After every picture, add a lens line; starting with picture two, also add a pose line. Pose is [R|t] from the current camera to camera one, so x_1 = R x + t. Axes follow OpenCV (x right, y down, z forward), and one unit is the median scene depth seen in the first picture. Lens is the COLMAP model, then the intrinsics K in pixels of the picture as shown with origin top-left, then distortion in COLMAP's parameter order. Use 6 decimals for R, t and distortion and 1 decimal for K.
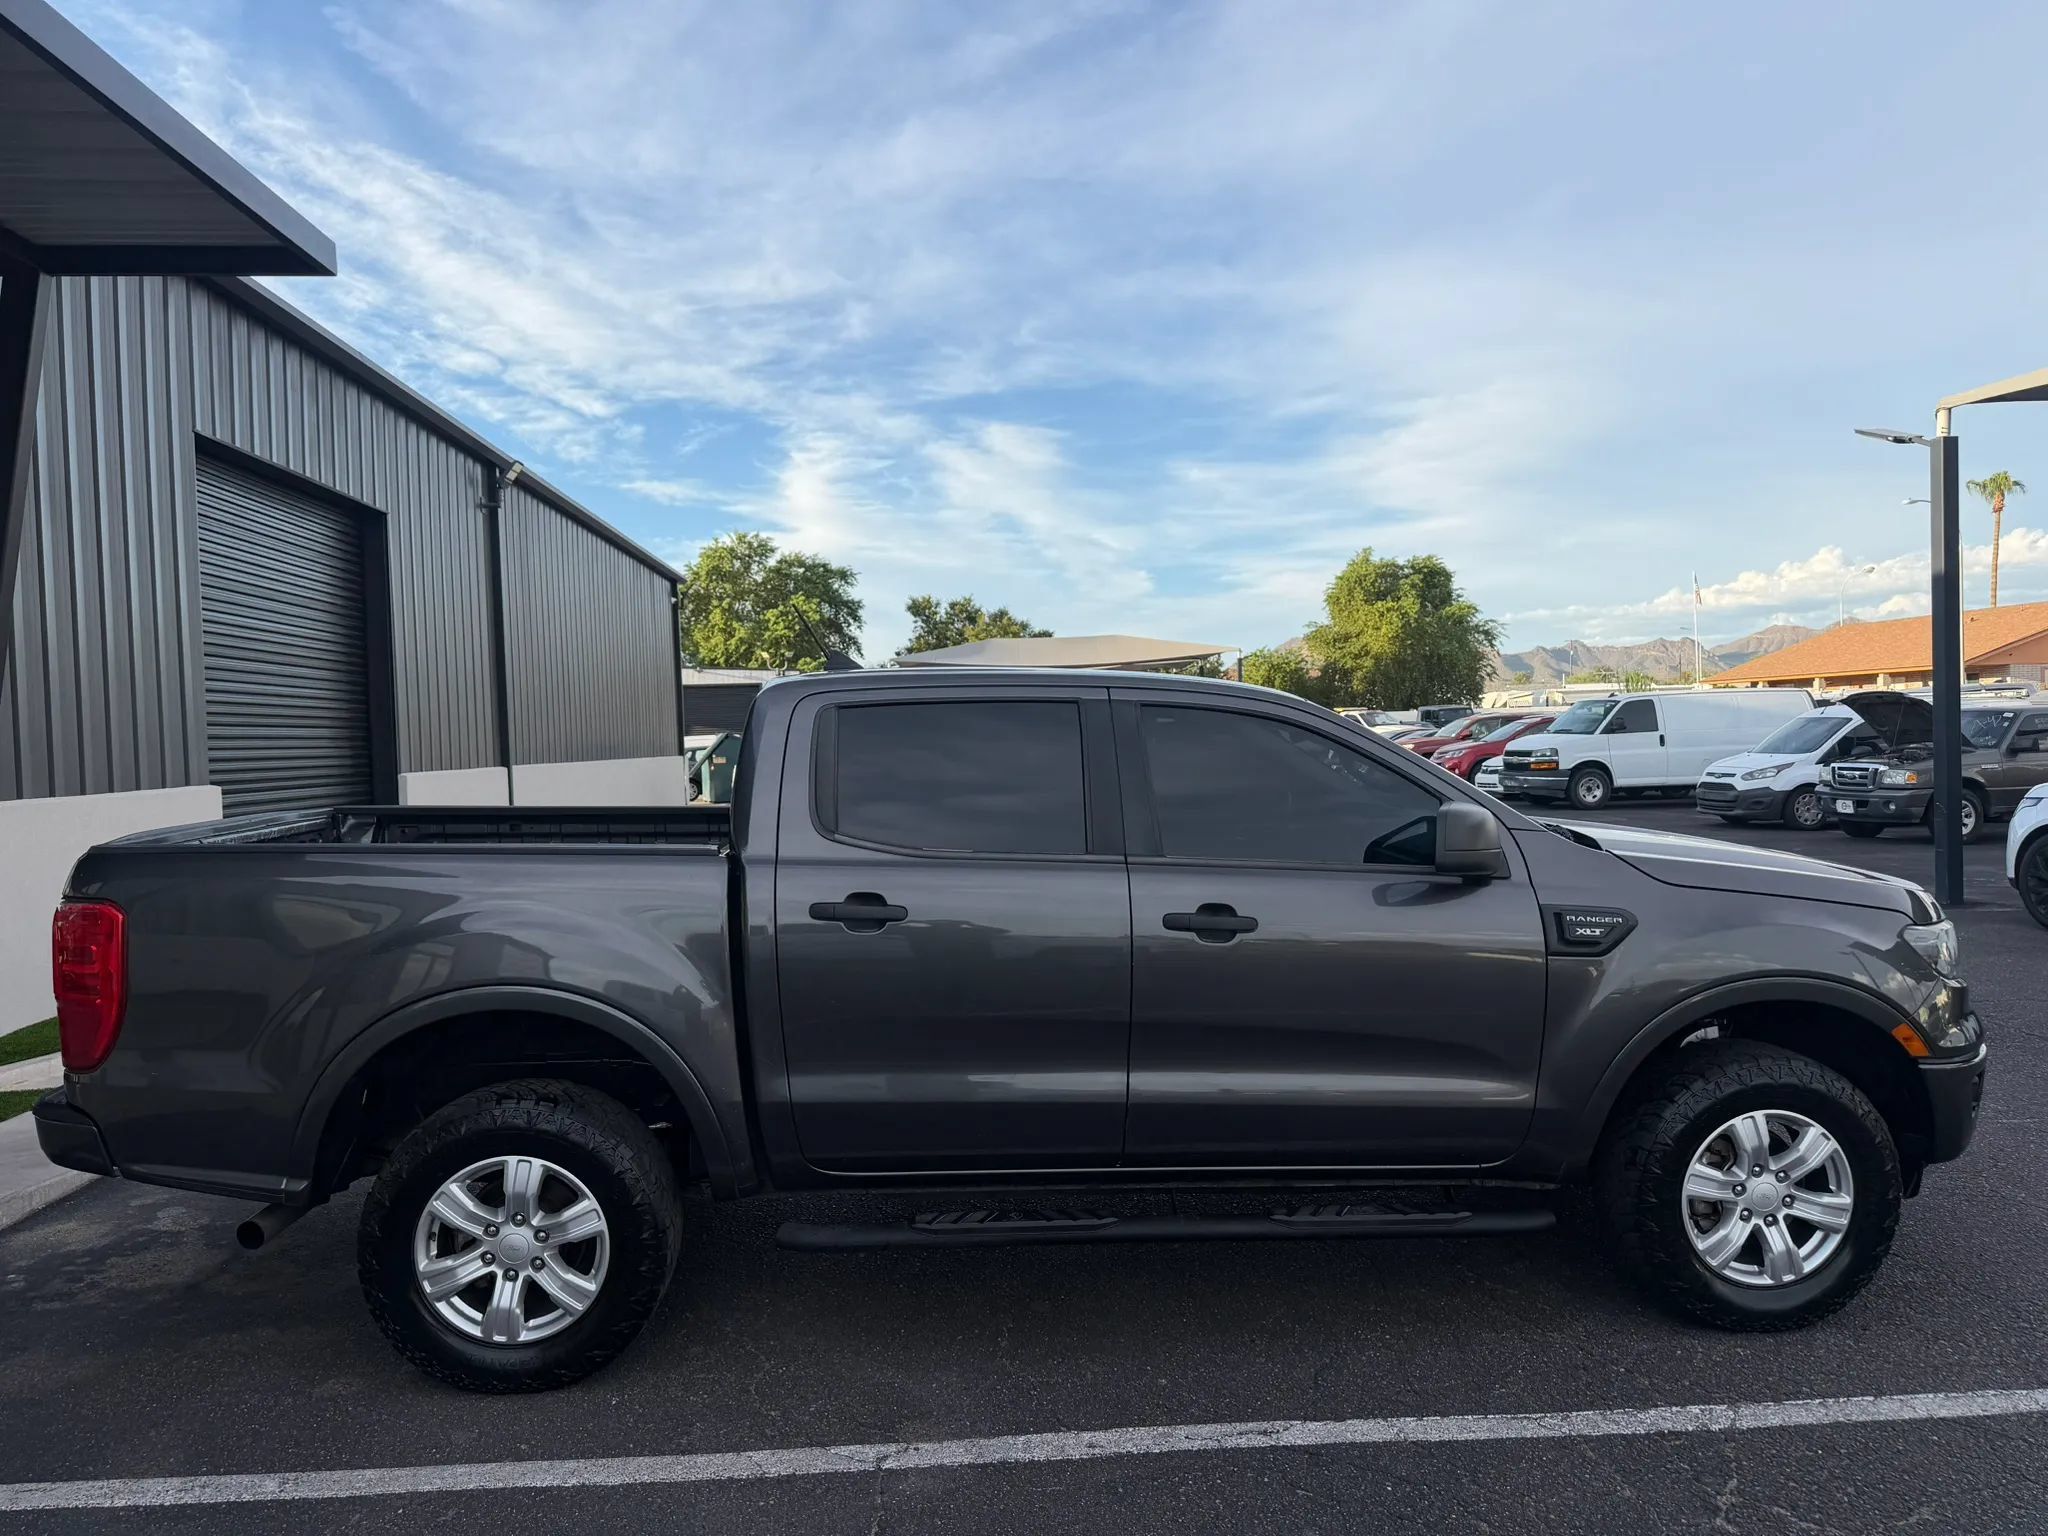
lens RADIAL K [[1434.2, 0, 1040.6], [0, 1434.2, 775.8], [0, 0, 1]] dist [0.047224, -0.069301]
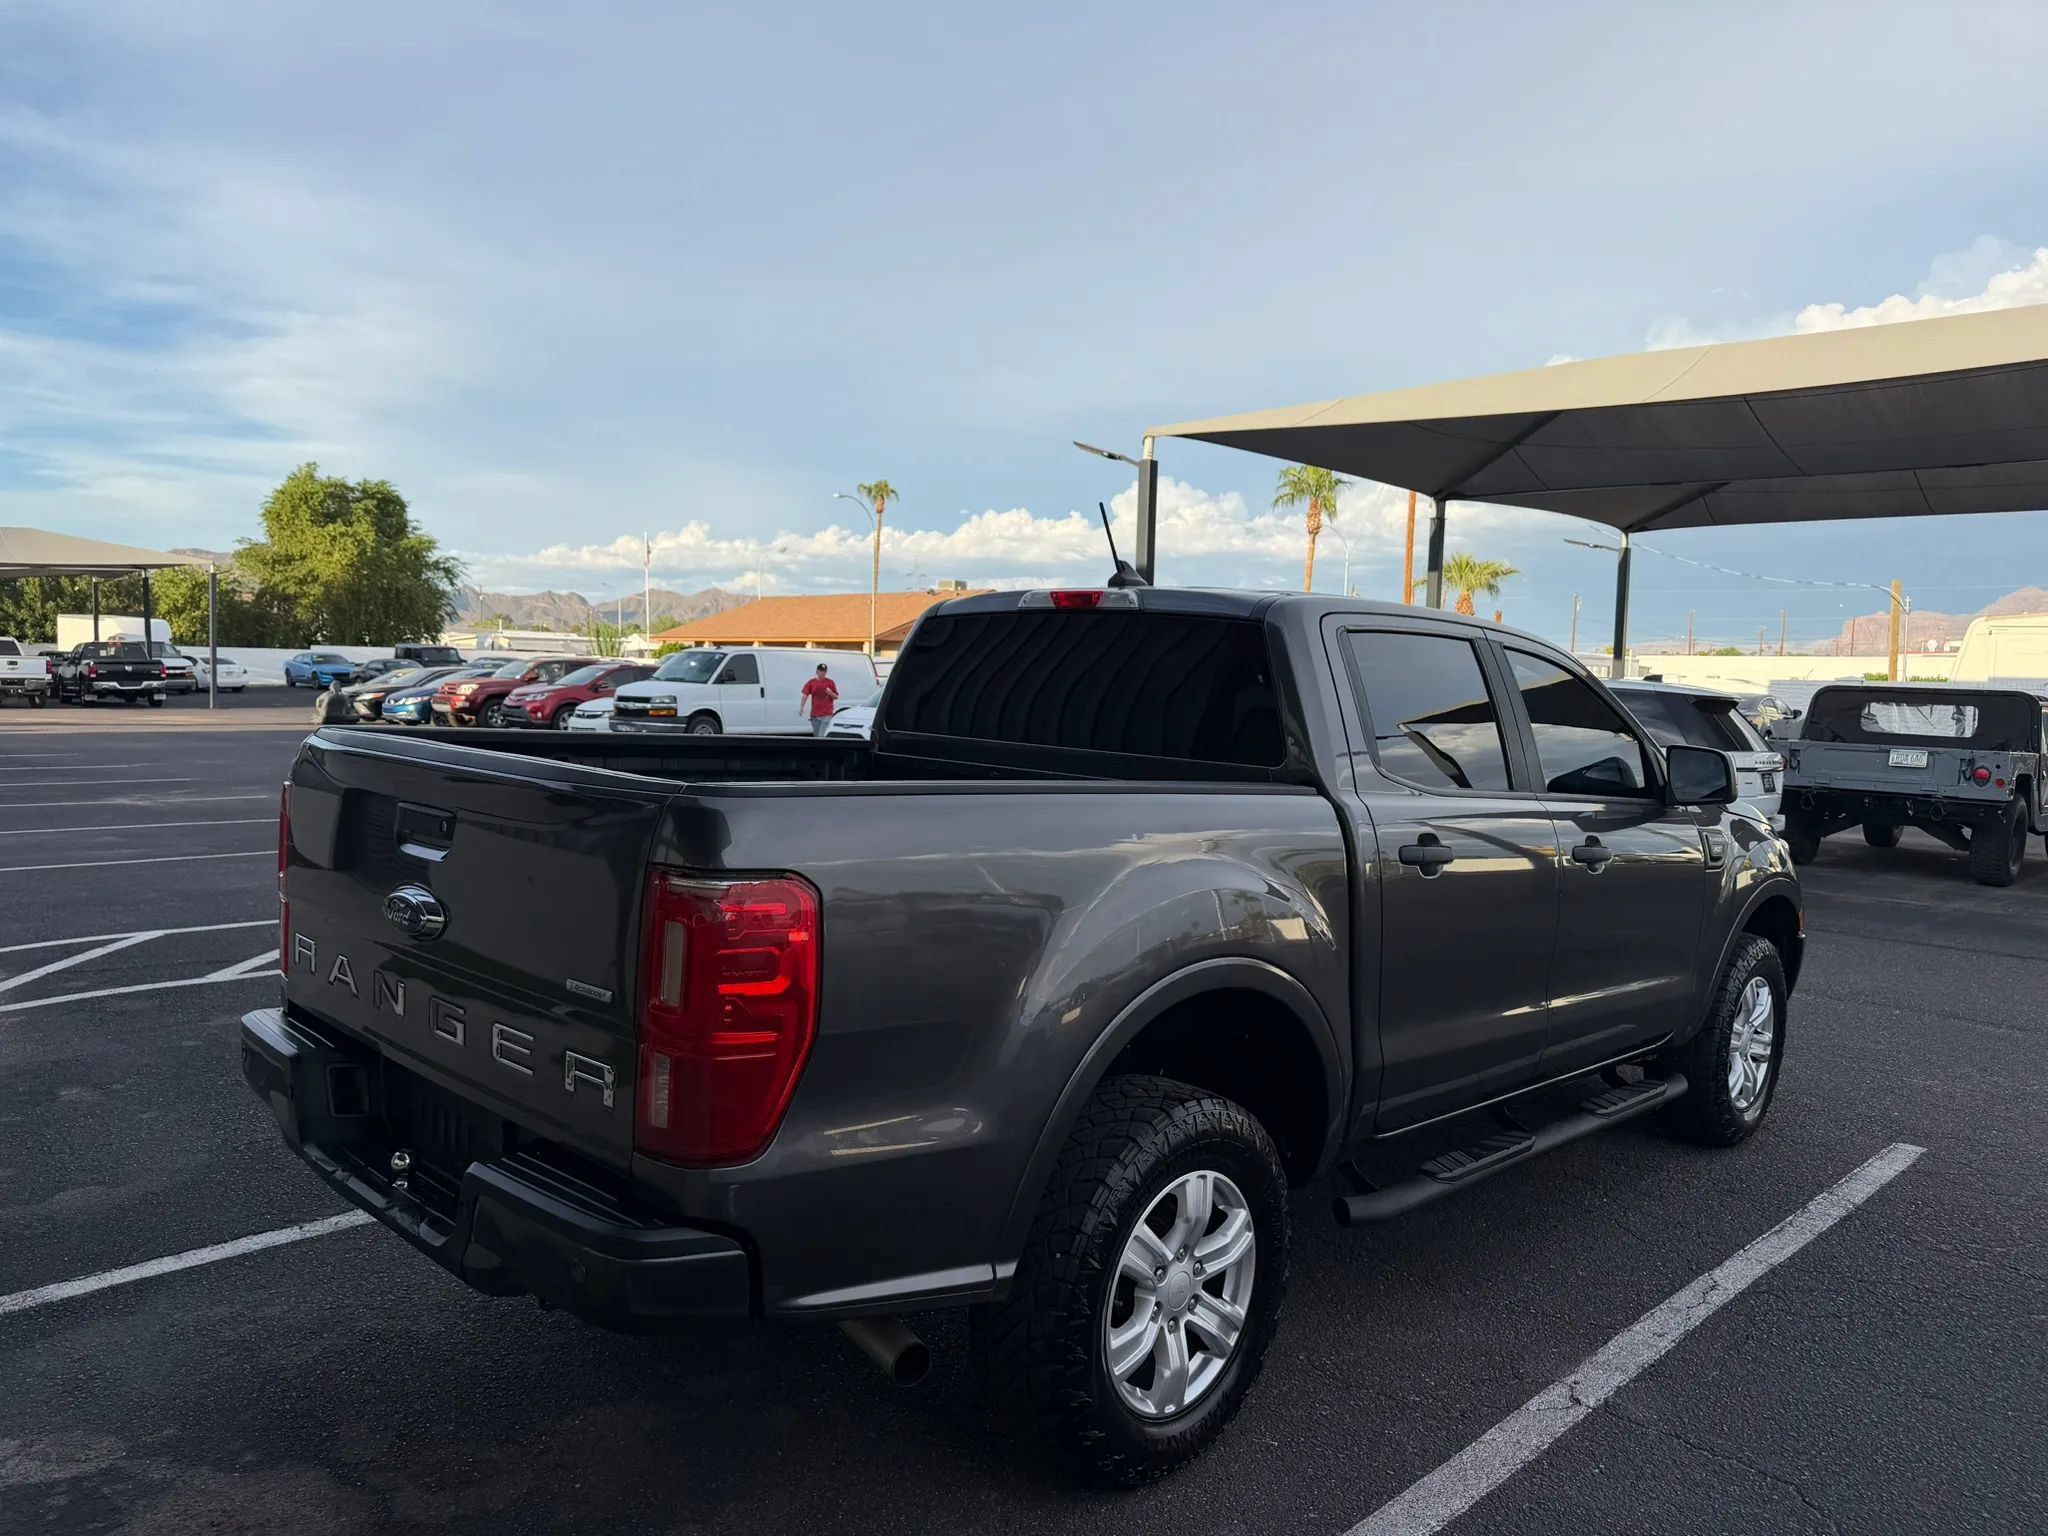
lens RADIAL K [[1434.2, 0, 1022.2], [0, 1434.2, 771.0], [0, 0, 1]] dist [0.047224, -0.069301]
pose [[0.747688, 0.006296, 0.664020, -0.137234], [-0.028786, 0.999322, 0.022939, 0.003893], [-0.663426, -0.036266, 0.747363, 0.068457]]
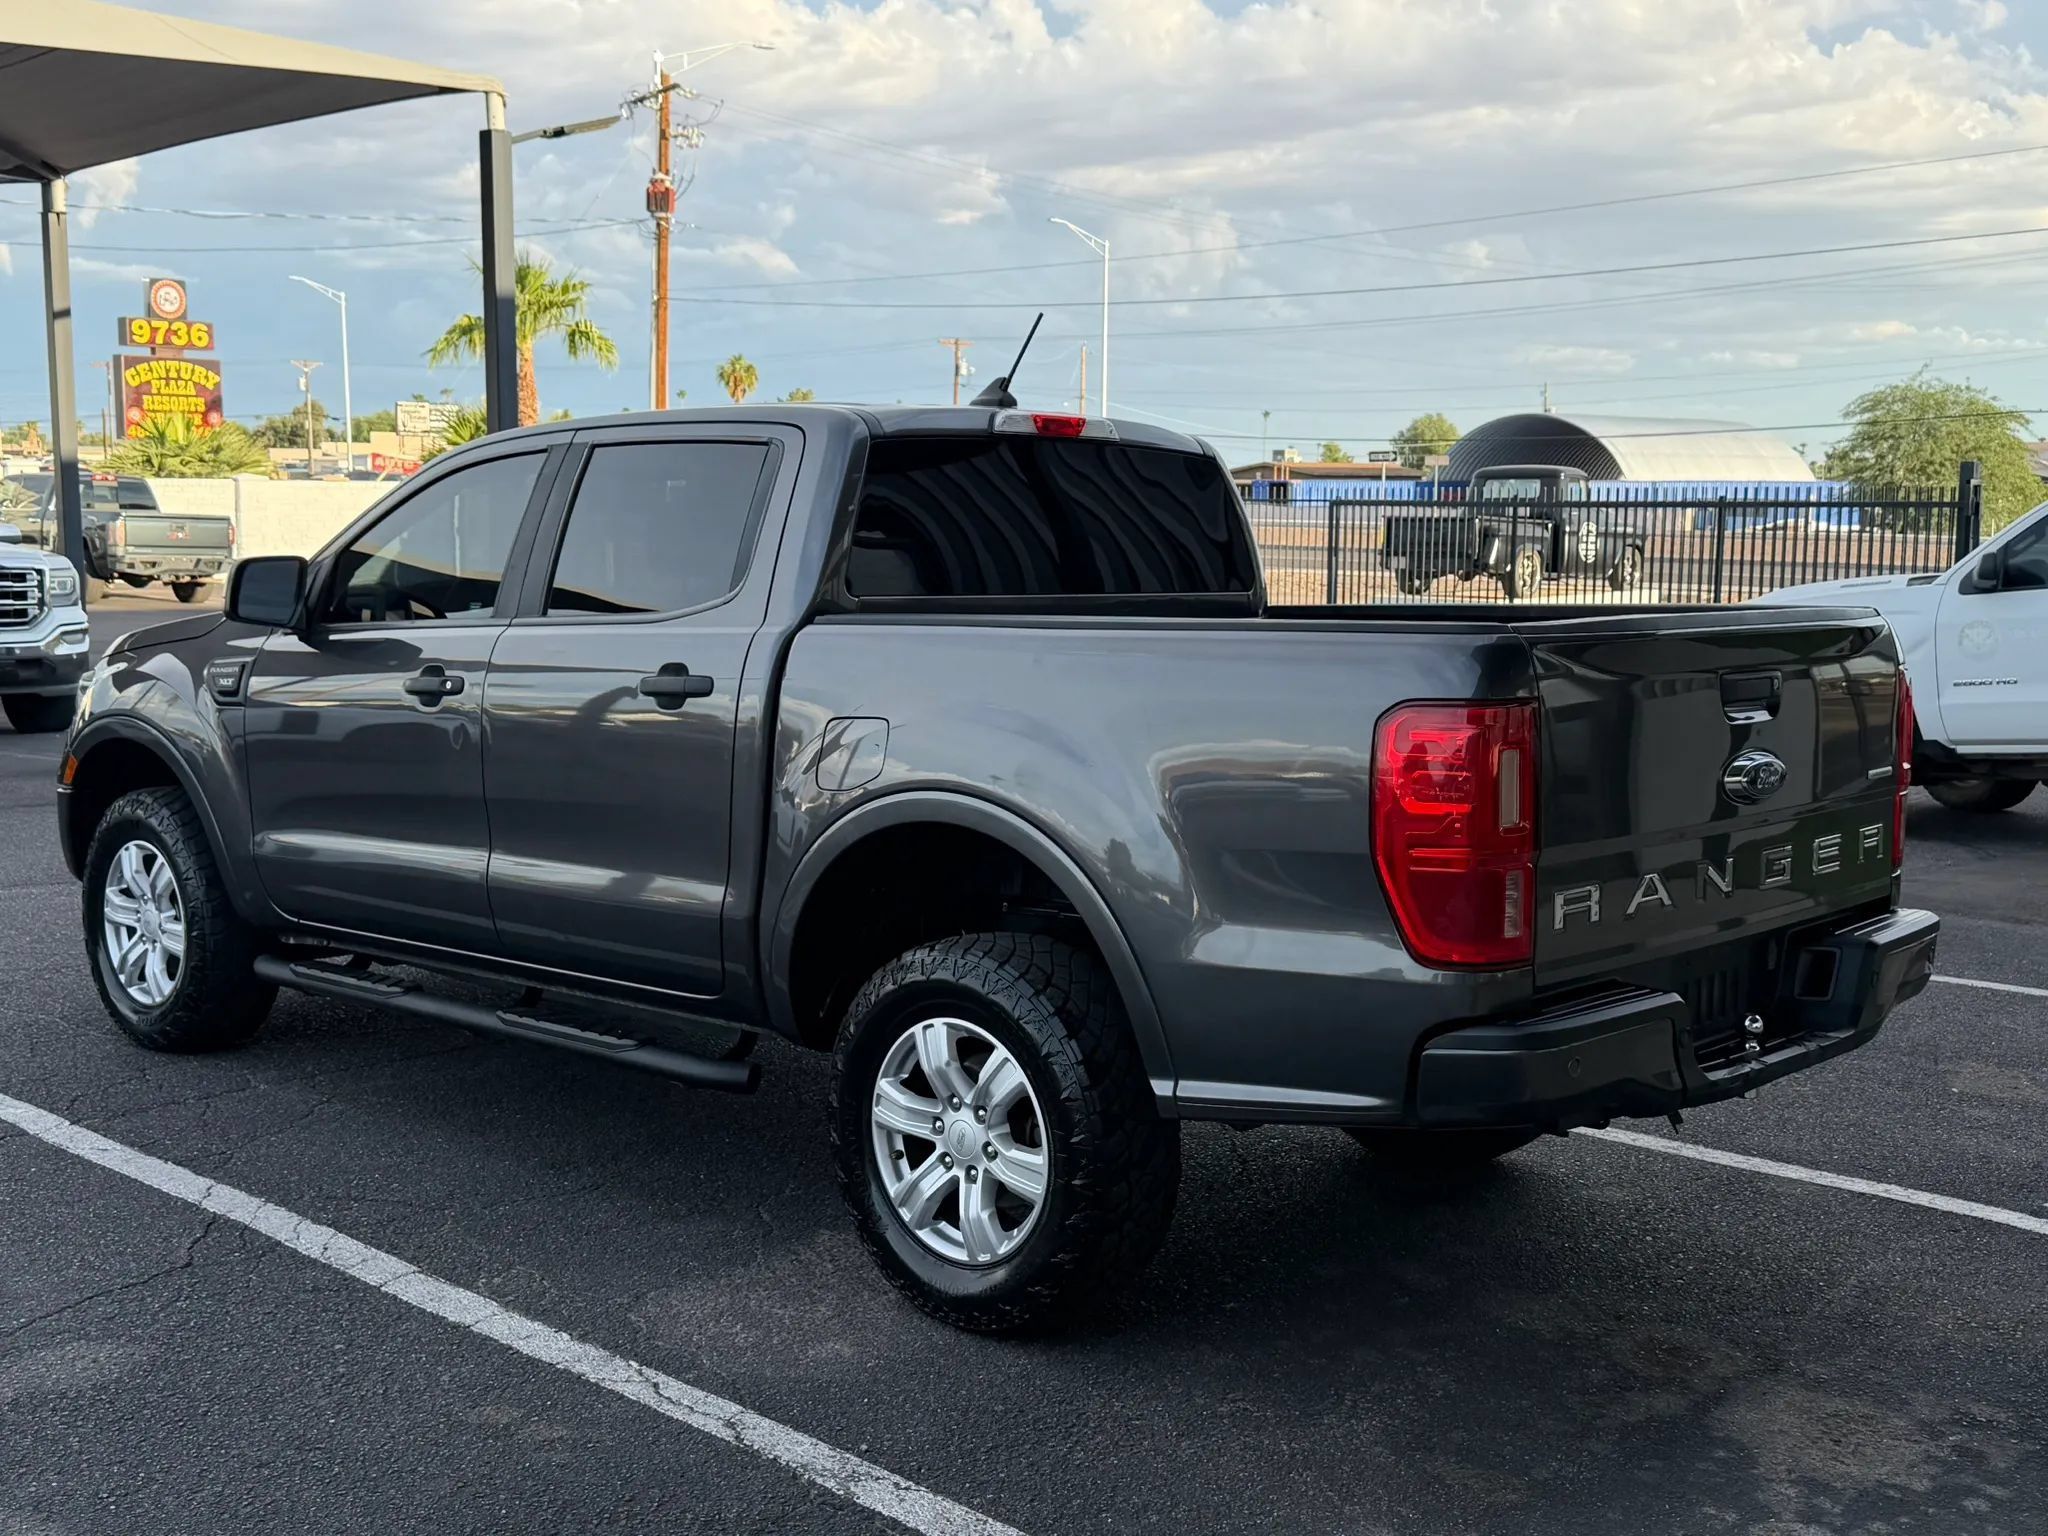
lens RADIAL K [[2254.4, 0, 1038.0], [0, 2254.4, 827.3], [0, 0, 1]] dist [0.072260, 0.000000]
pose [[-0.692096, -0.079191, 0.717448, -0.182661], [0.036291, 0.988889, 0.144161, -0.004191], [-0.720892, 0.125810, -0.681532, 0.322577]]
